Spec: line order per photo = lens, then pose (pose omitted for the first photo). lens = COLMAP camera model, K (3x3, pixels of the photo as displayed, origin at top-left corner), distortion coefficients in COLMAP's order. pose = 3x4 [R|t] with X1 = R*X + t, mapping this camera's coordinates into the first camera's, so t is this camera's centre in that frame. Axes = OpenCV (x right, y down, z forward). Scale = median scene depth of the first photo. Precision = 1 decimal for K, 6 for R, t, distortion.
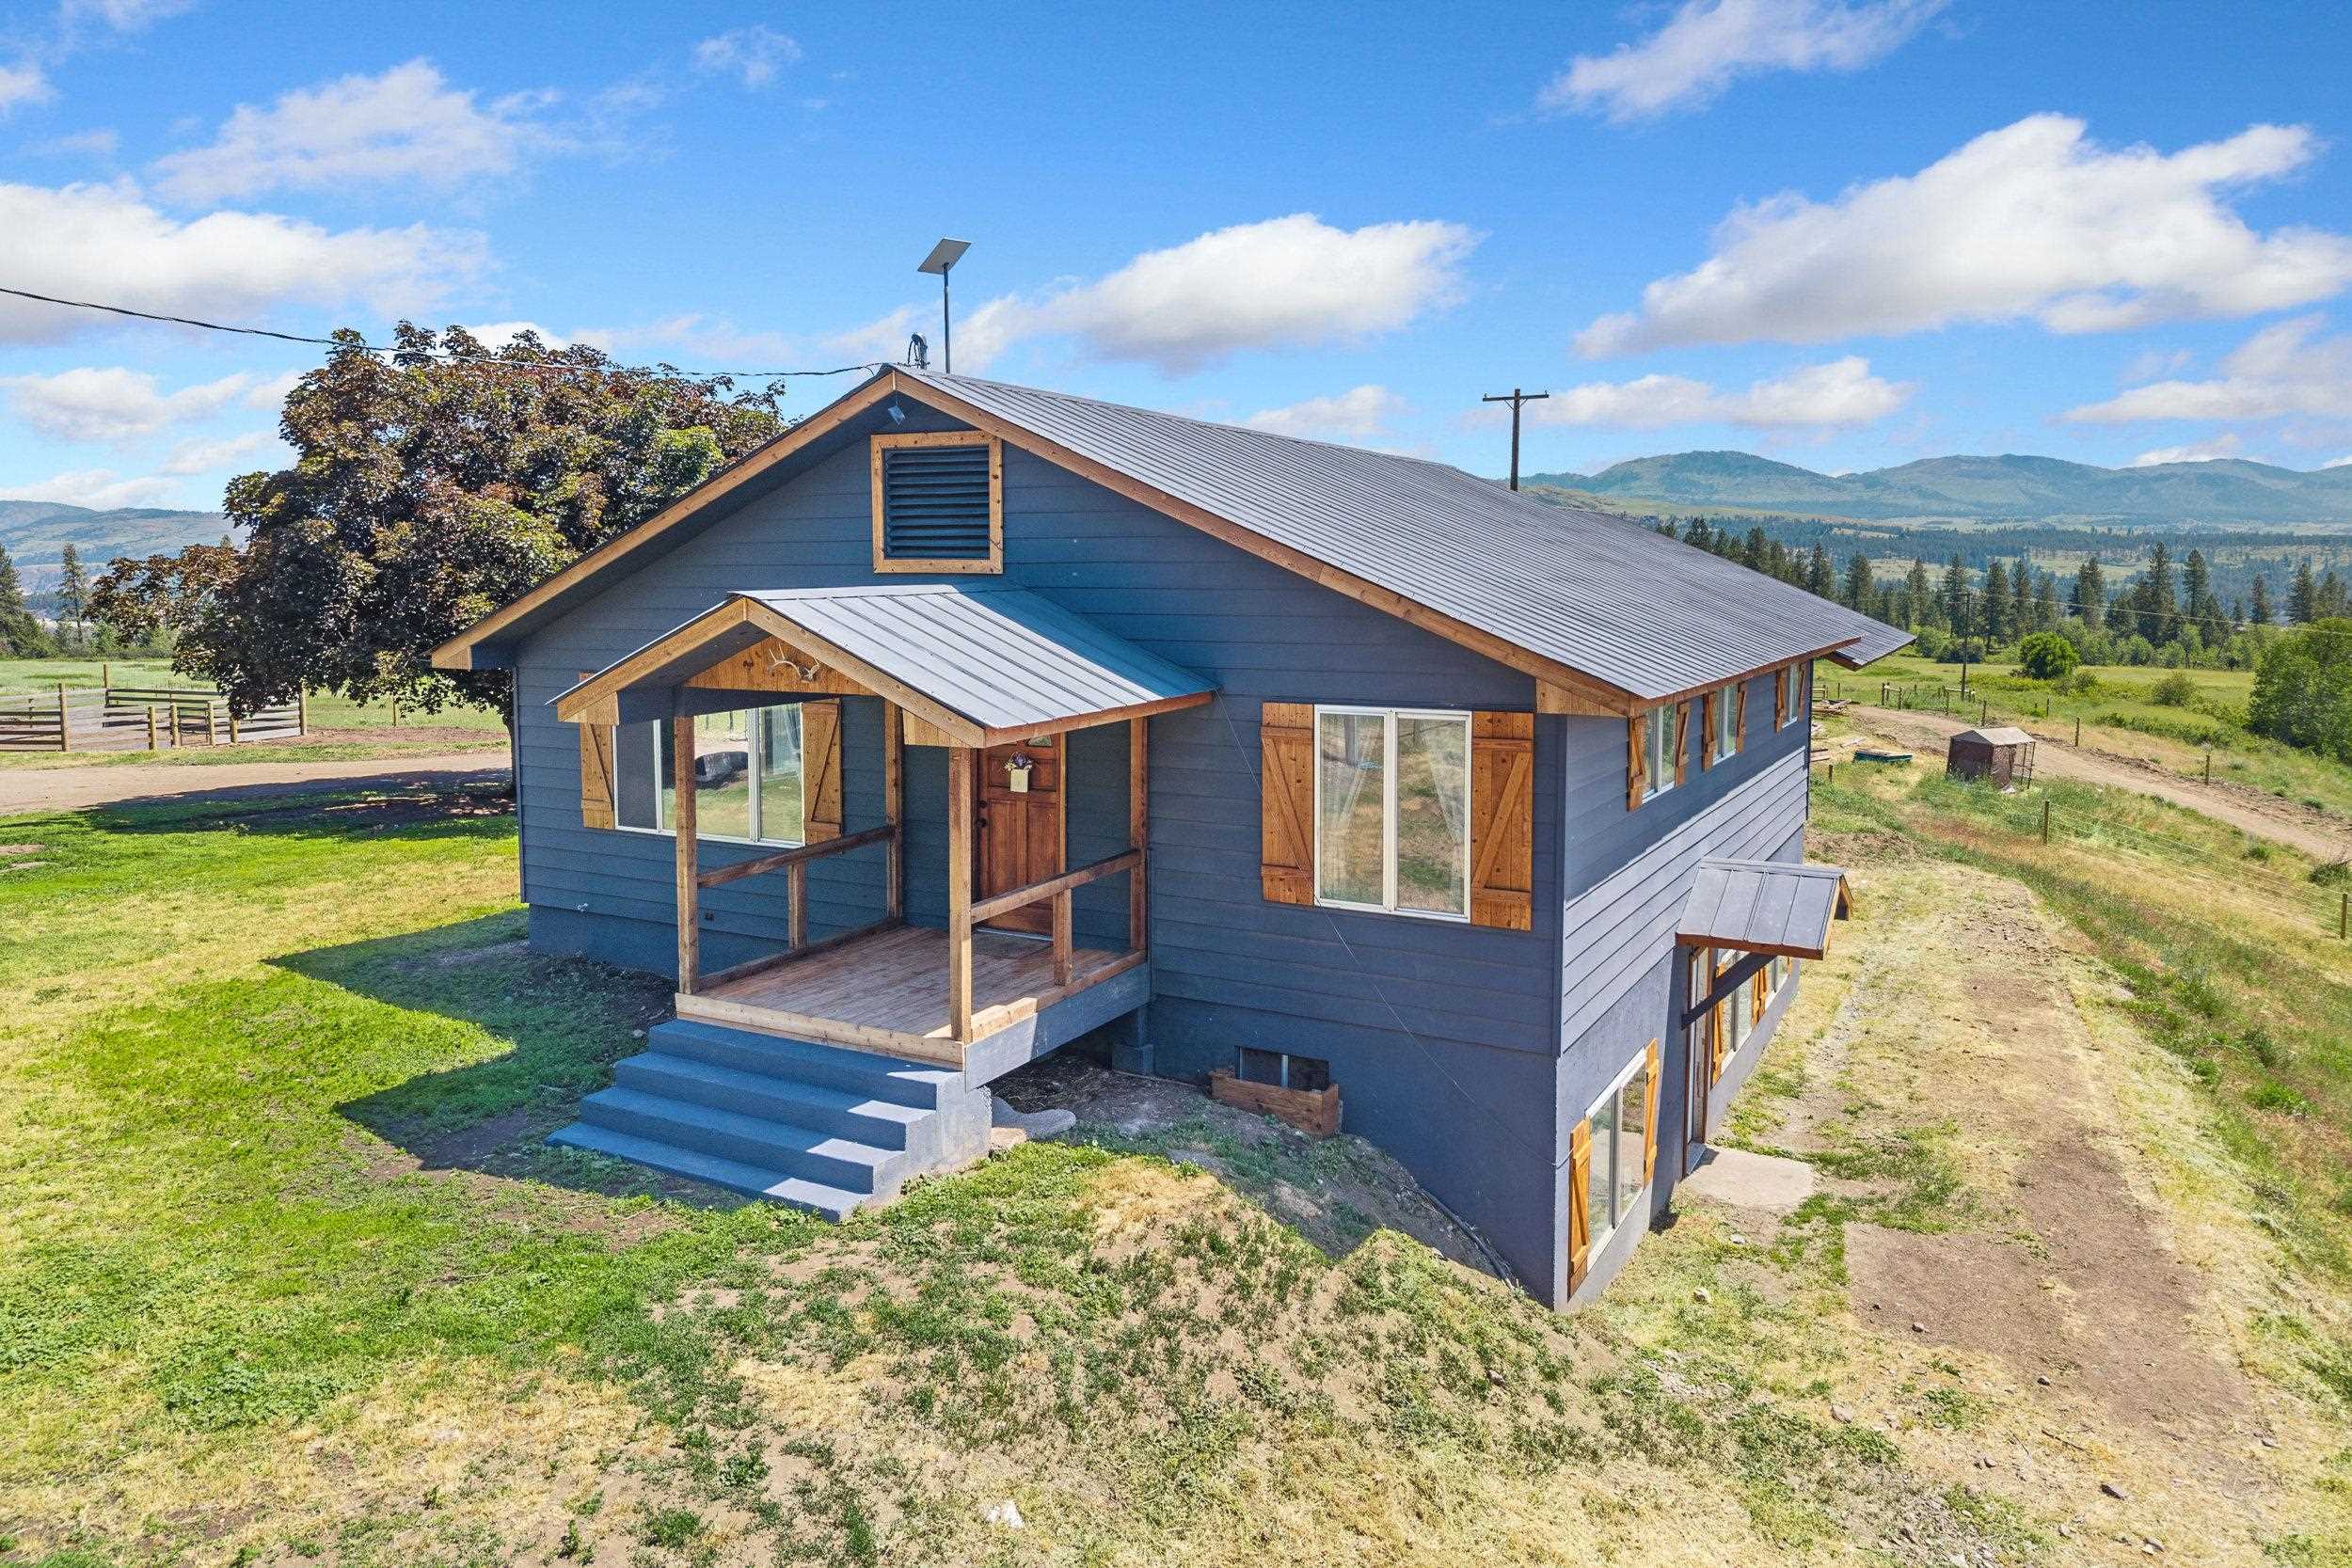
lens RADIAL K [[1579.3, 0, 1185.6], [0, 1579.3, 727.0], [0, 0, 1]] dist [-0.007009, 0.021845]
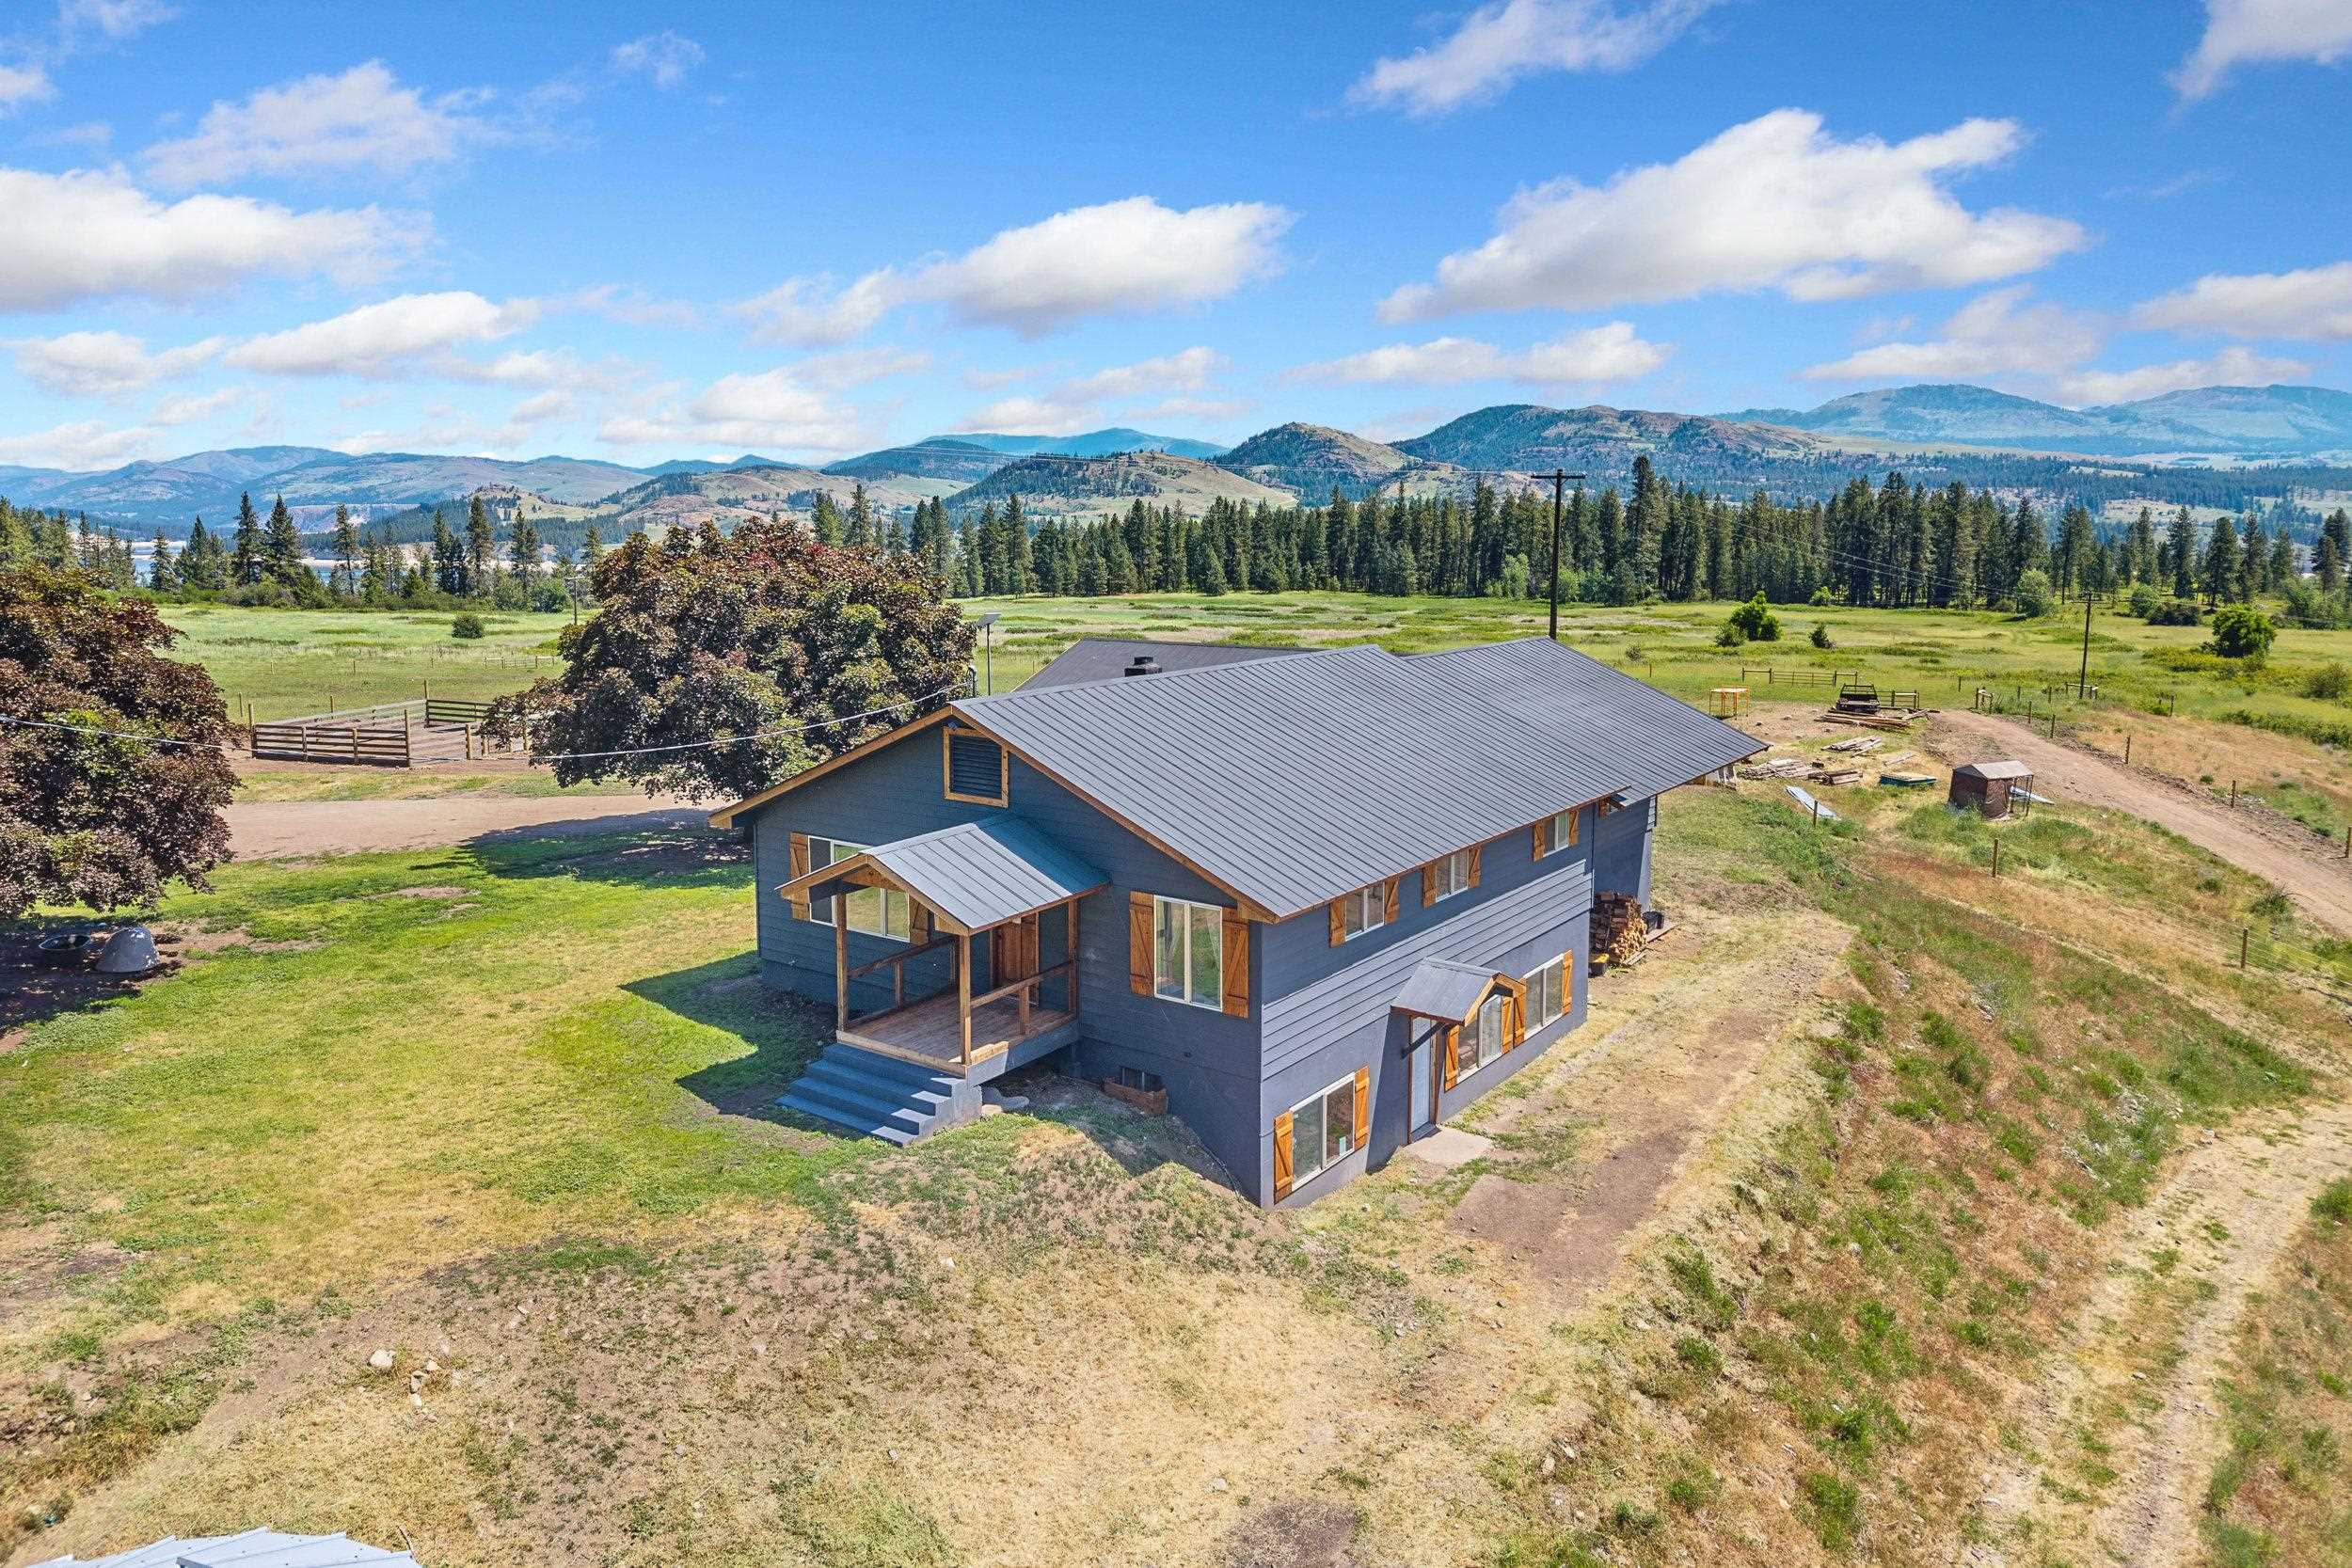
lens RADIAL K [[1582.0, 0, 1180.1], [0, 1582.0, 715.0], [0, 0, 1]] dist [0.013452, -0.004705]
pose [[0.992304, 0.012872, -0.123158, 0.376348], [-0.009146, 0.999485, 0.030770, -0.317482], [0.123491, -0.029407, 0.991910, -0.991497]]
